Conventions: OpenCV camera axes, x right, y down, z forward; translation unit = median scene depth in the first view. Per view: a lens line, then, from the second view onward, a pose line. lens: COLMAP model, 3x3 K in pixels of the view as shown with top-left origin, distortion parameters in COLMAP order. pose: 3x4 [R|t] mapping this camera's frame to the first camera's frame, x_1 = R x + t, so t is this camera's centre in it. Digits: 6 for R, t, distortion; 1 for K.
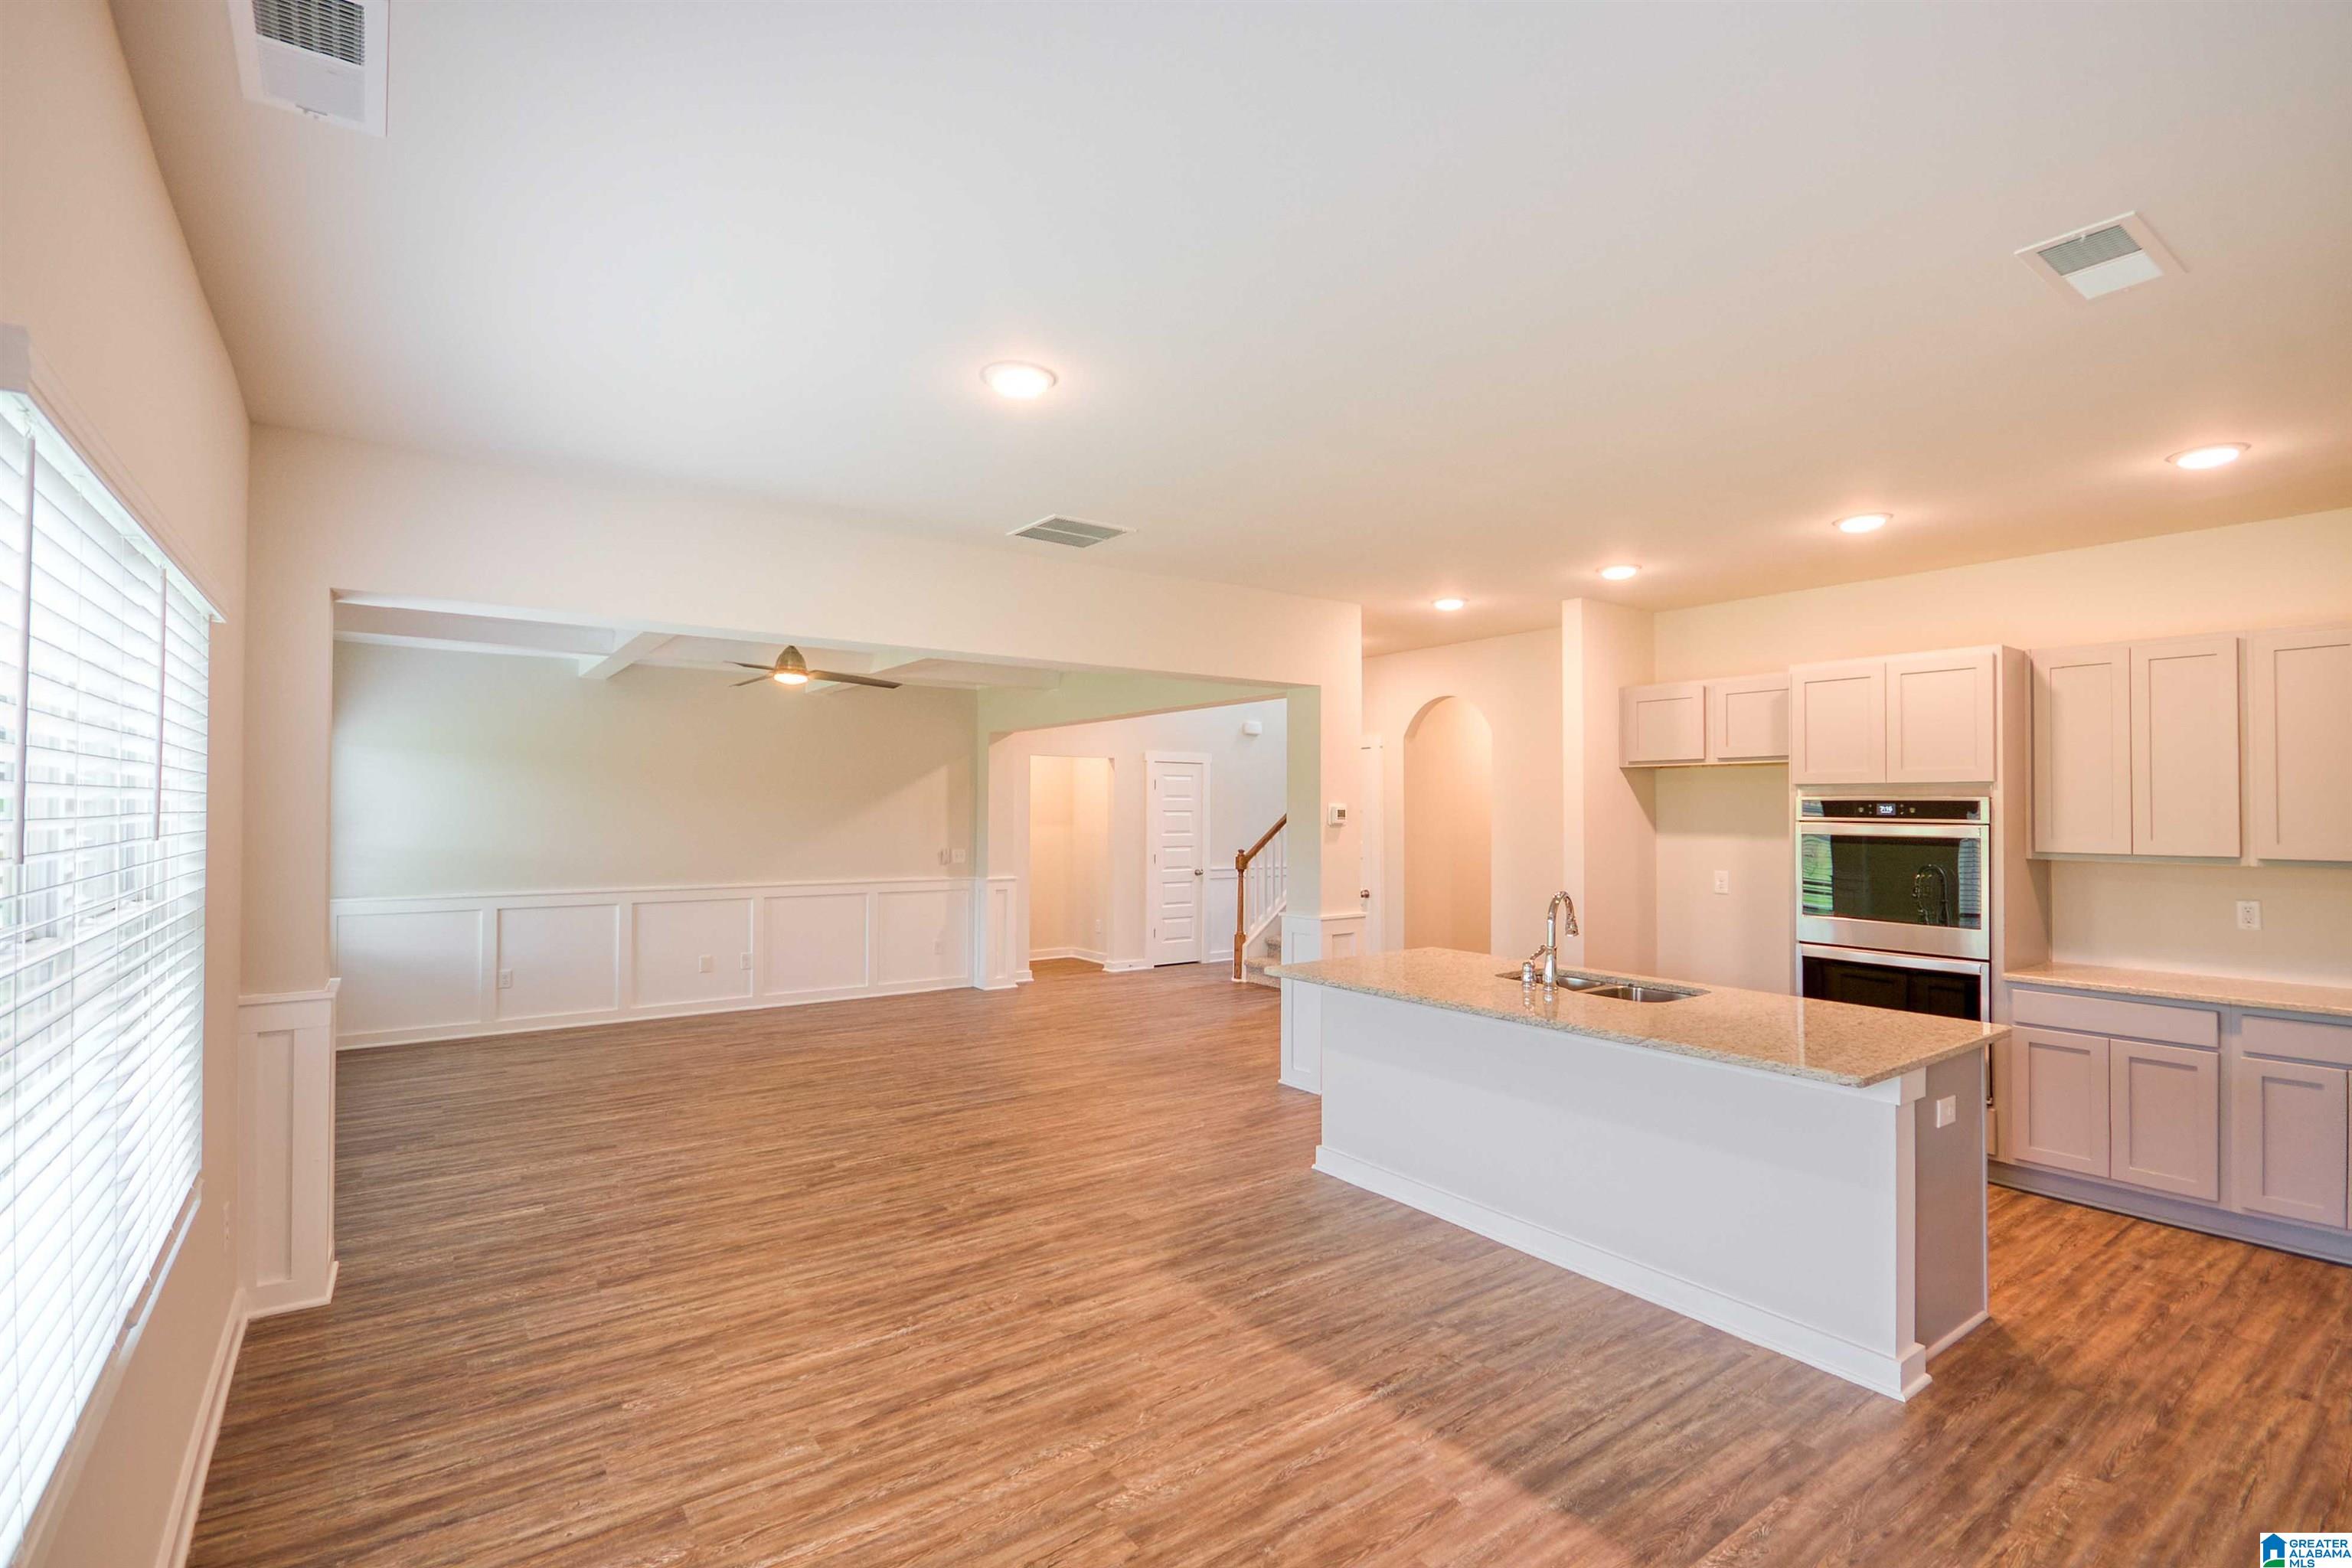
lens RADIAL K [[1069.7, 0, 1159.7], [0, 1069.7, 787.0], [0, 0, 1]] dist [-0.005823, -0.000516]
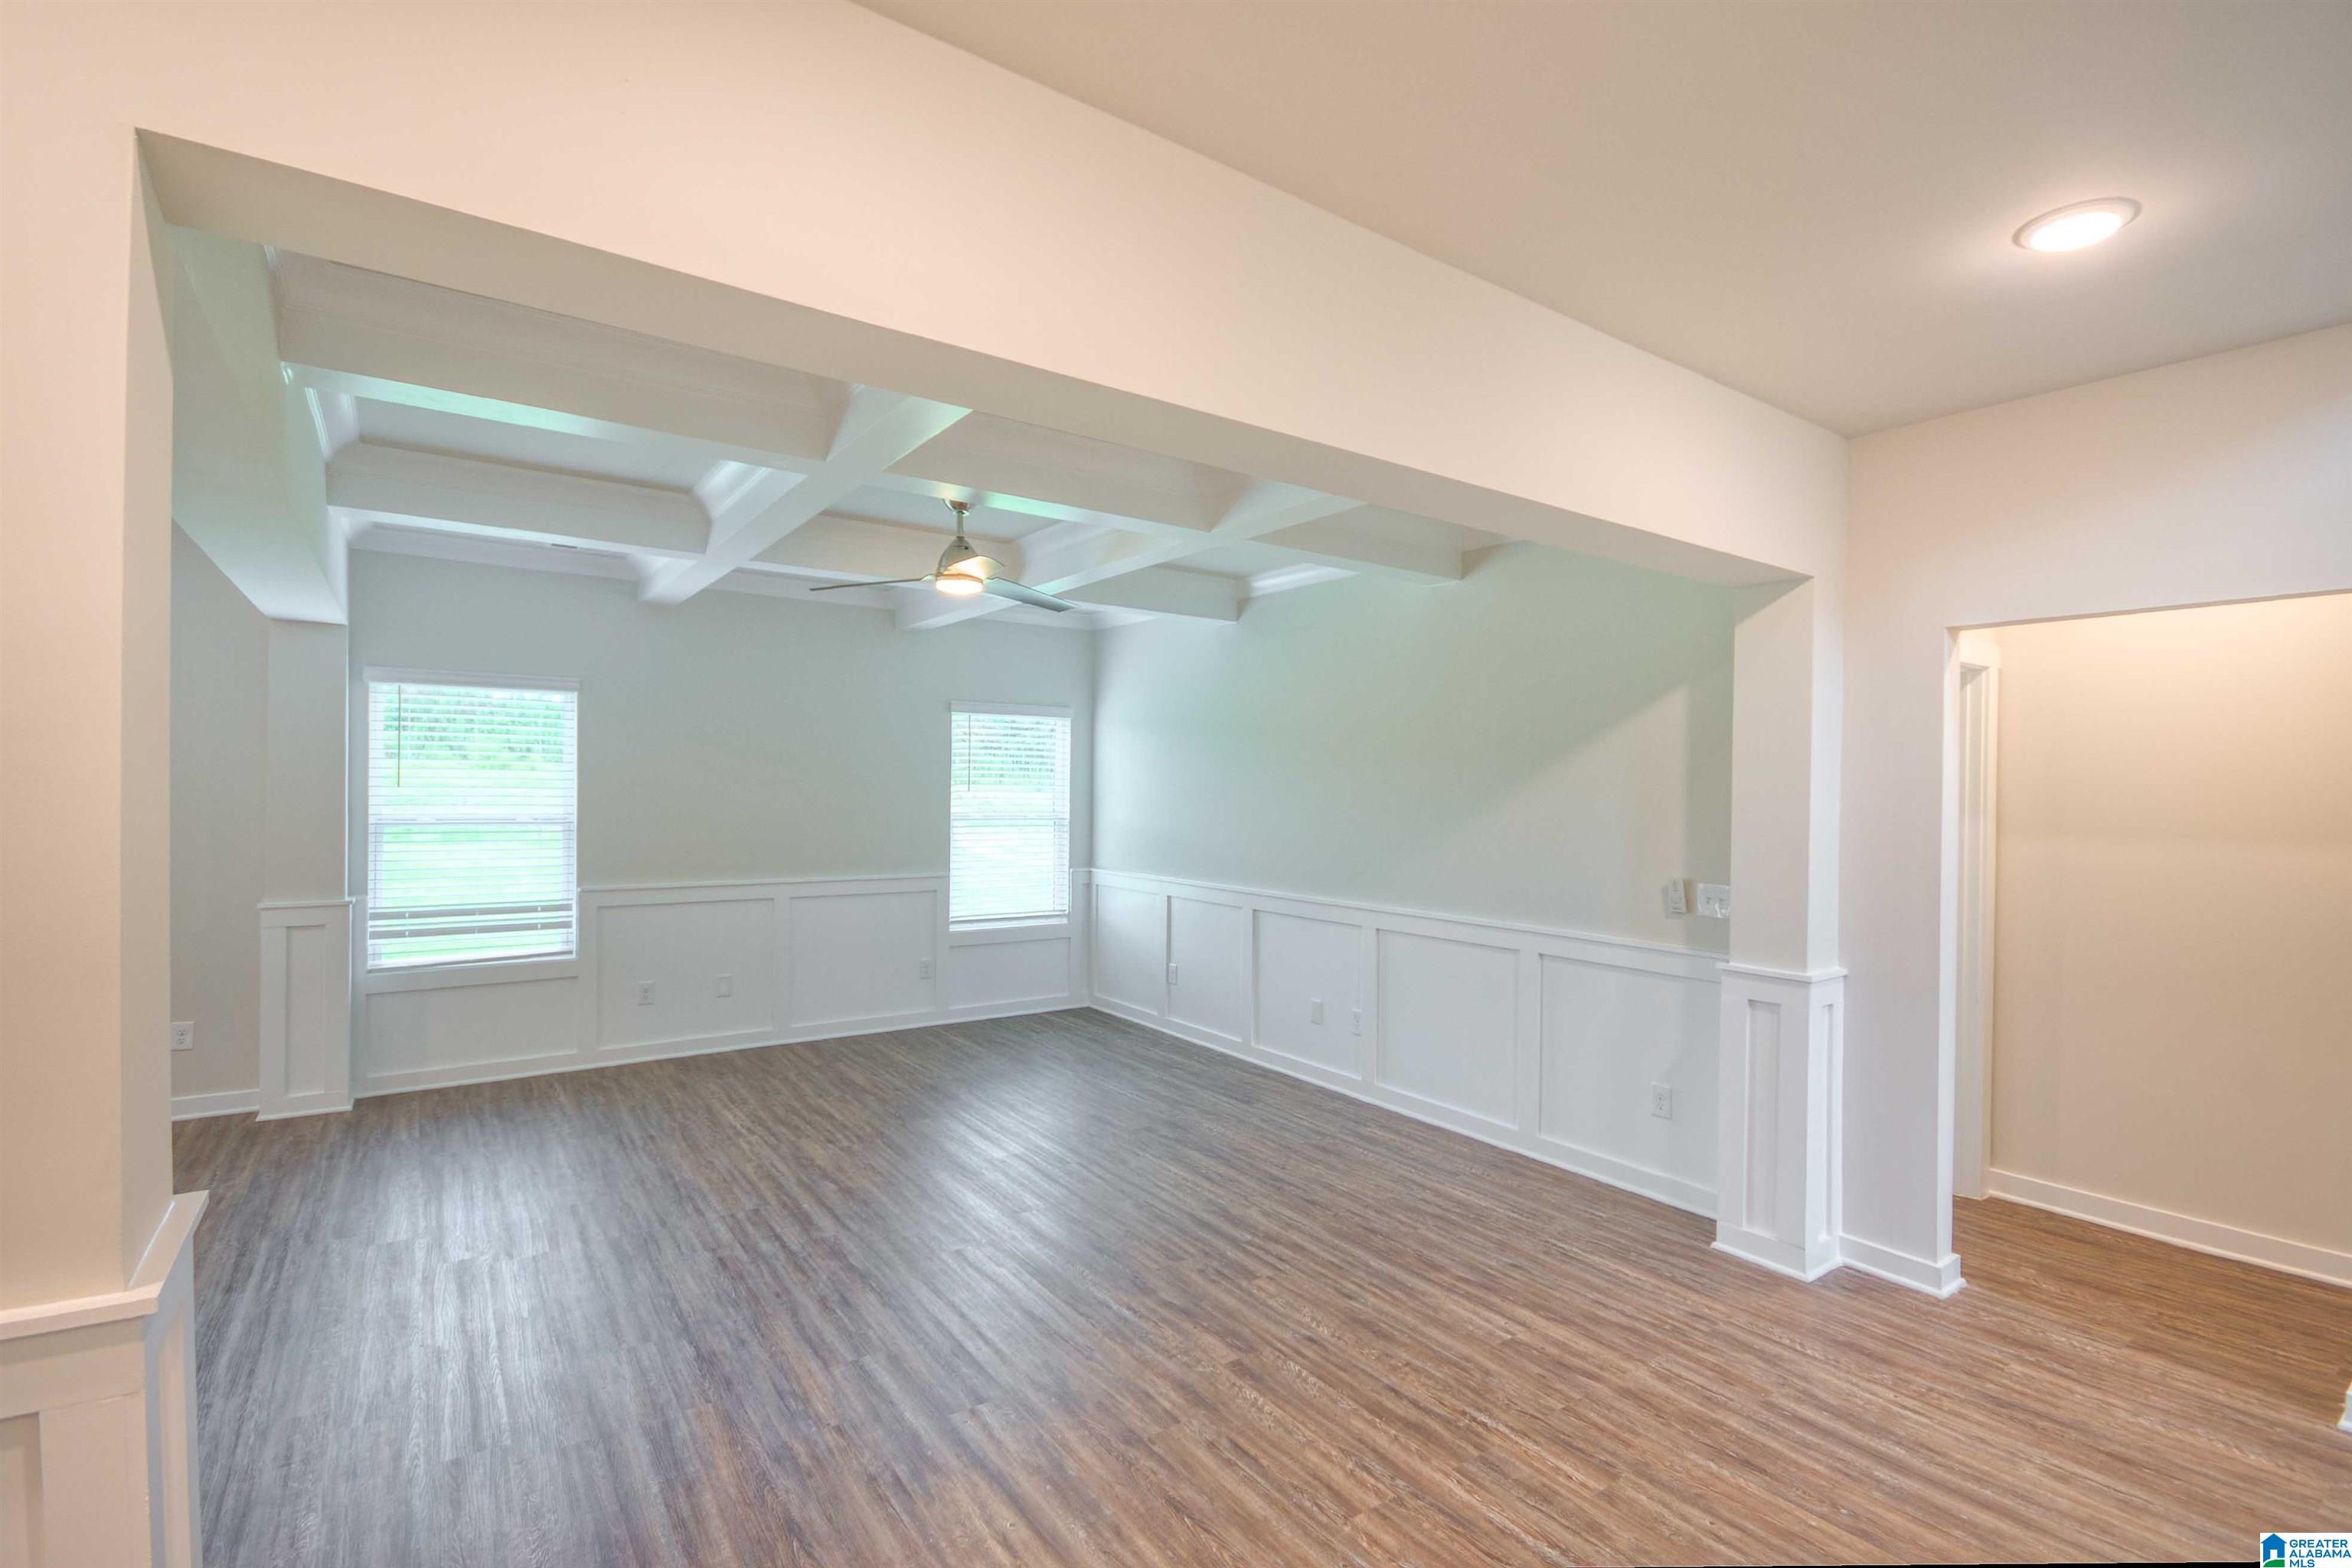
lens RADIAL K [[1061.5, 0, 1171.2], [0, 1061.5, 791.4], [0, 0, 1]] dist [0.016065, -0.014924]
pose [[-0.004601, 0.001392, -0.999988, 0.456254], [0.010755, 0.999941, 0.001342, 0.037989], [0.999932, -0.010749, -0.004616, 1.586278]]
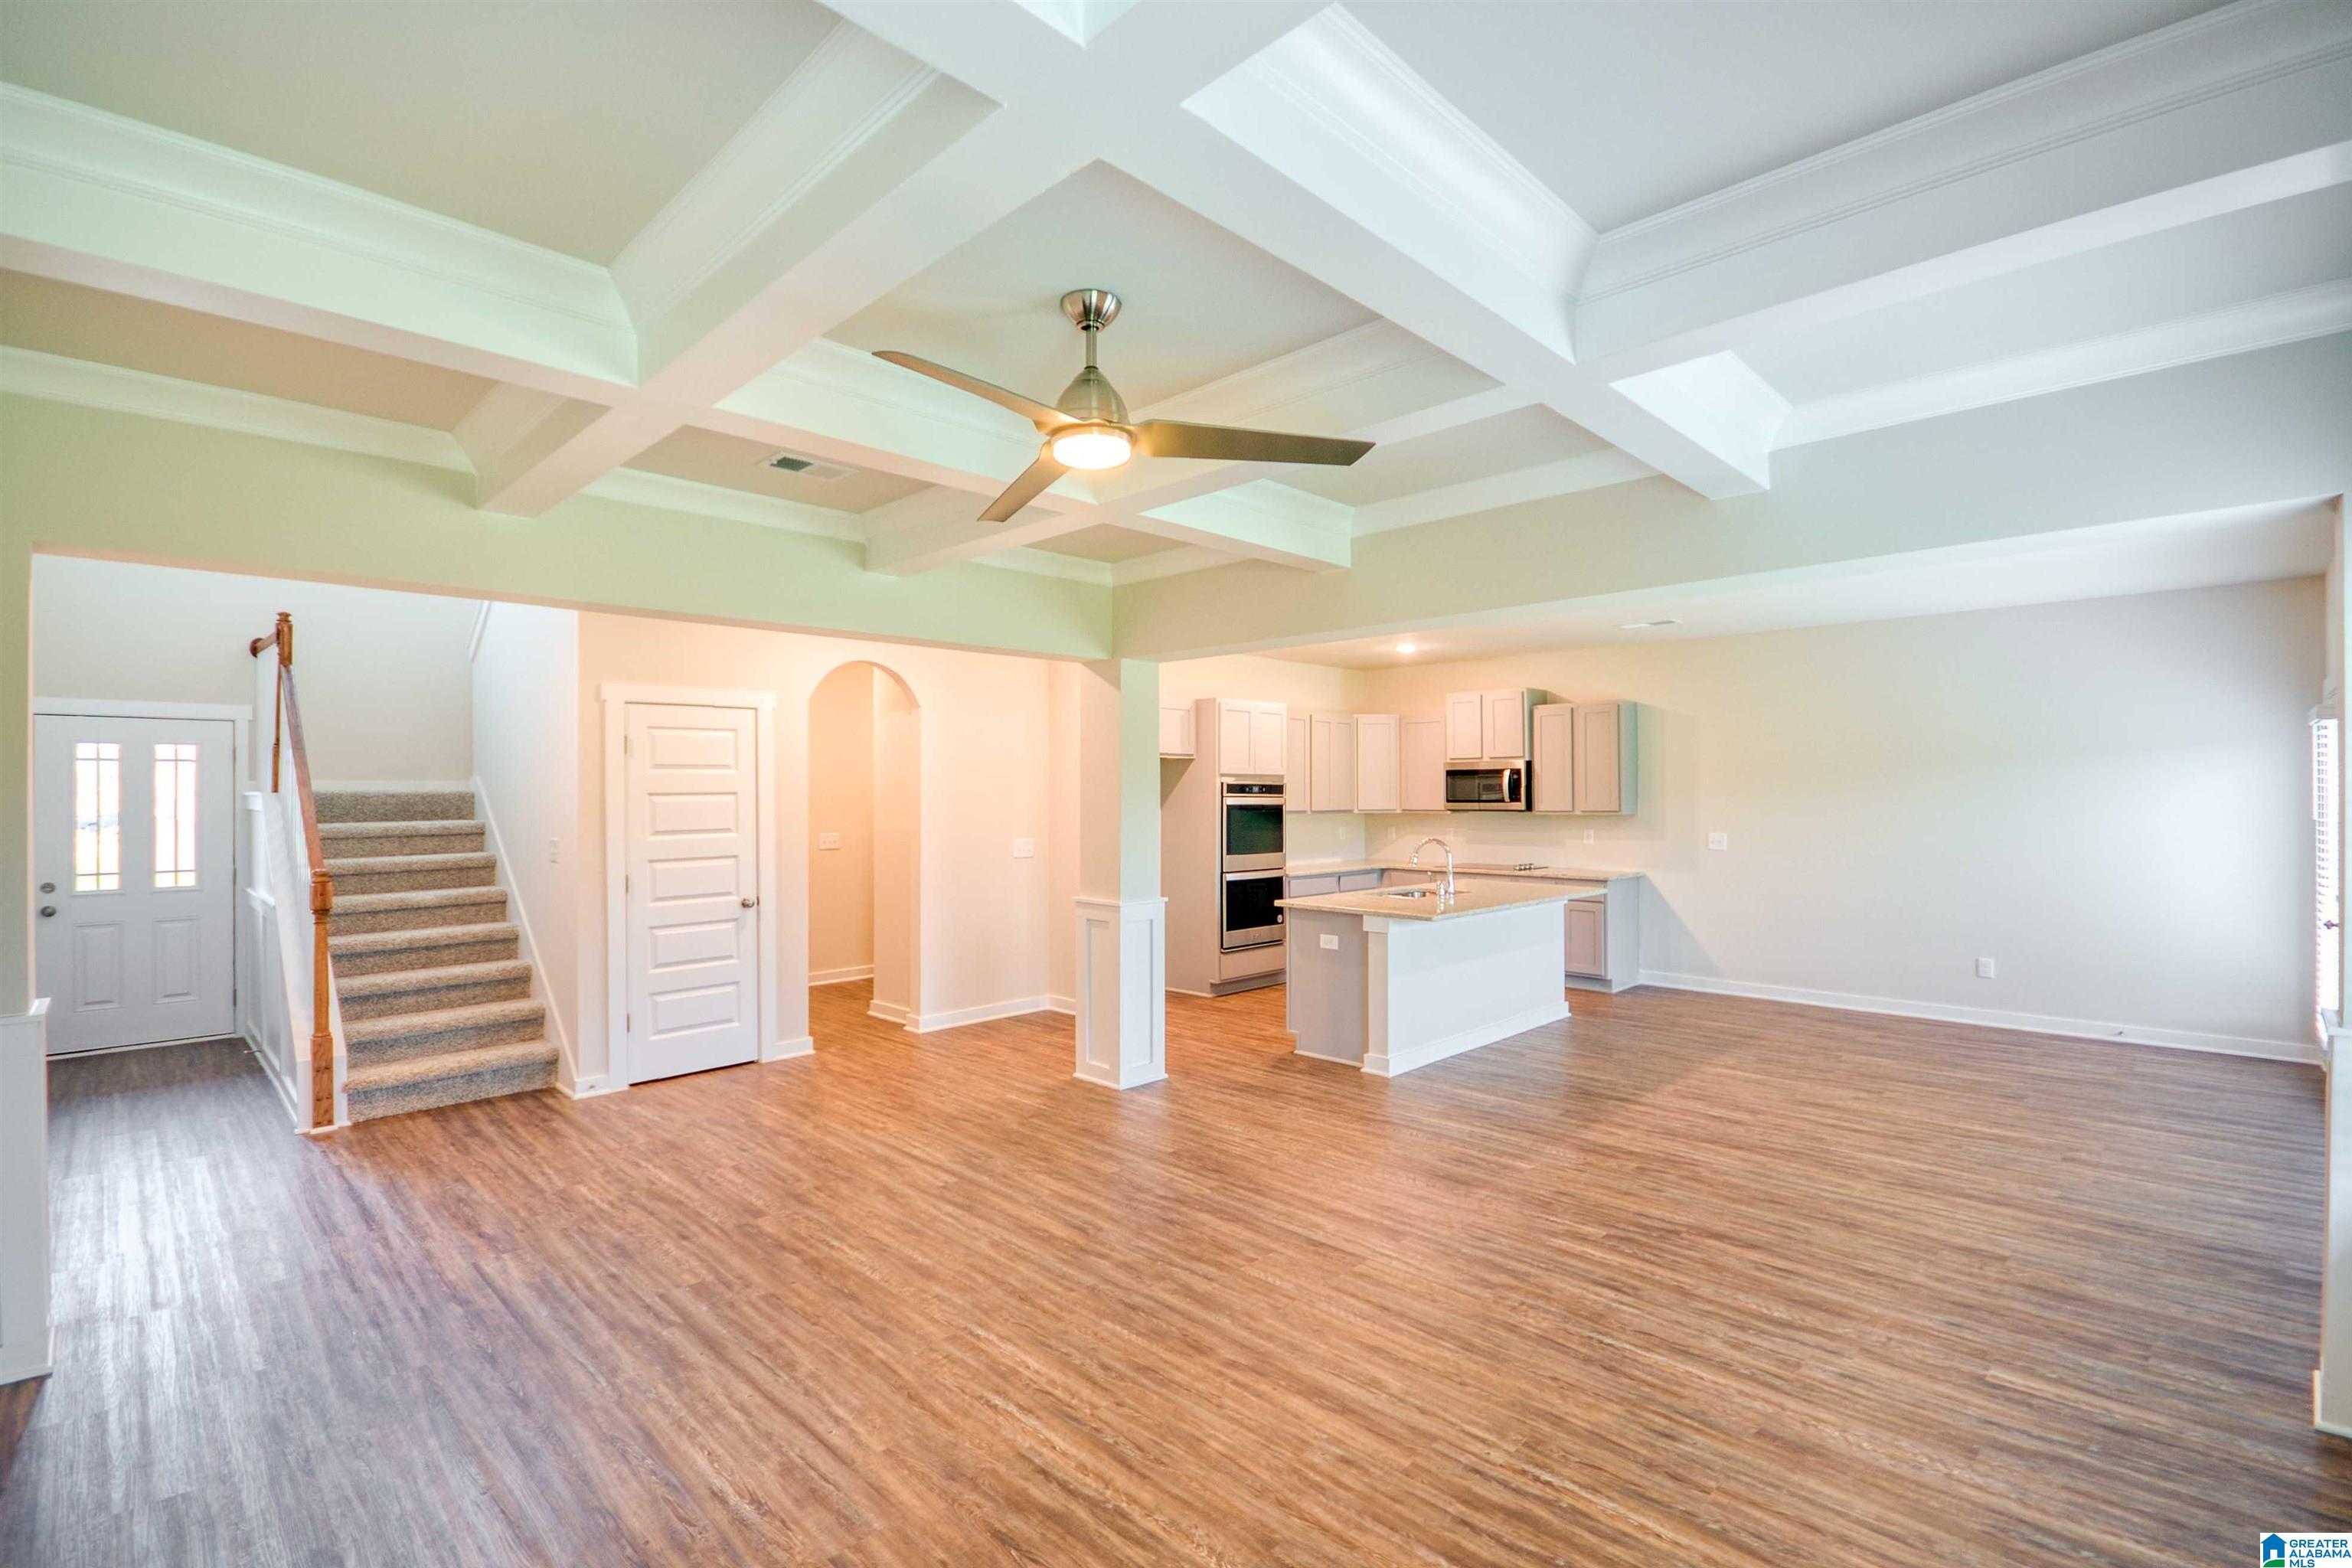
lens RADIAL K [[1061.5, 0, 1171.2], [0, 1061.5, 791.4], [0, 0, 1]] dist [0.016065, -0.014924]
pose [[-0.166384, -0.001844, 0.986059, -1.025394], [-0.018865, 0.999821, -0.001313, 0.029161], [-0.985880, -0.018820, -0.166390, 1.444466]]
